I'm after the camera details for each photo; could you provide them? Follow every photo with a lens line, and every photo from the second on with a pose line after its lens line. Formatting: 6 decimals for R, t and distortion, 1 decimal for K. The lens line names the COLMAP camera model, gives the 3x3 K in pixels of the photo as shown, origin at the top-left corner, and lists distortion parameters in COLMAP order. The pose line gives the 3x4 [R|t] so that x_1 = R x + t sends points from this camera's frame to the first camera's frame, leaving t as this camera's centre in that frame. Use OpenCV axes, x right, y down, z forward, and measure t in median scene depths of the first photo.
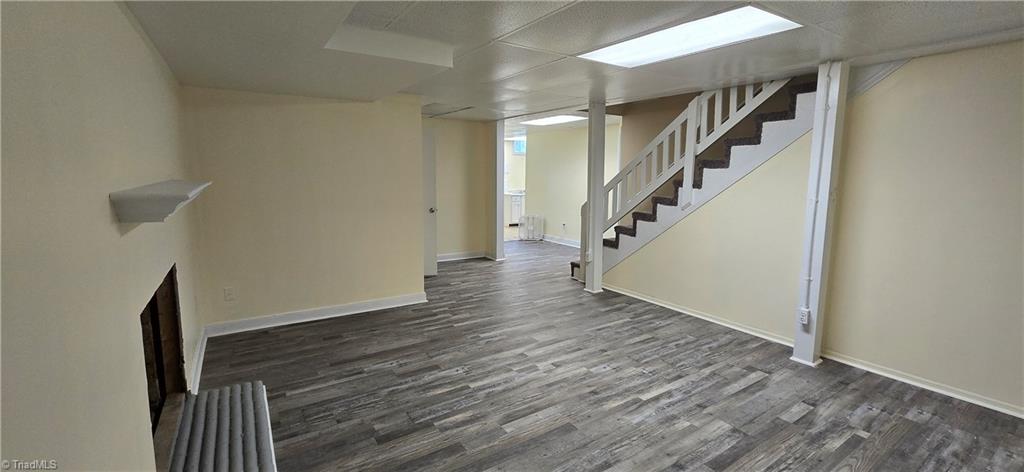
lens RADIAL K [[419.1, 0, 507.3], [0, 419.1, 224.6], [0, 0, 1]] dist [-0.001249, 0.000067]
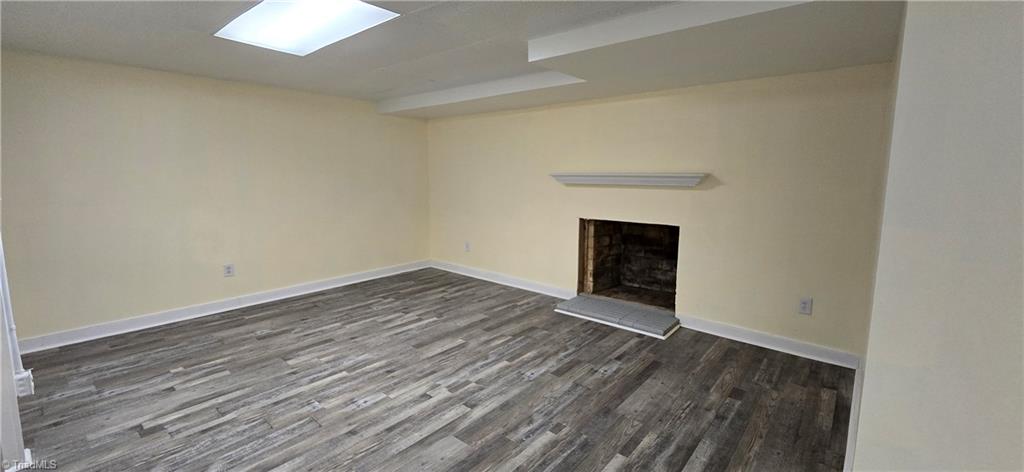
lens RADIAL K [[419.1, 0, 507.3], [0, 419.1, 224.6], [0, 0, 1]] dist [-0.001249, 0.000067]
pose [[-0.956586, 0.025751, -0.290311, 0.209971], [-0.048885, 0.967801, 0.246923, -0.217904], [0.287322, 0.250395, -0.924526, 1.862167]]
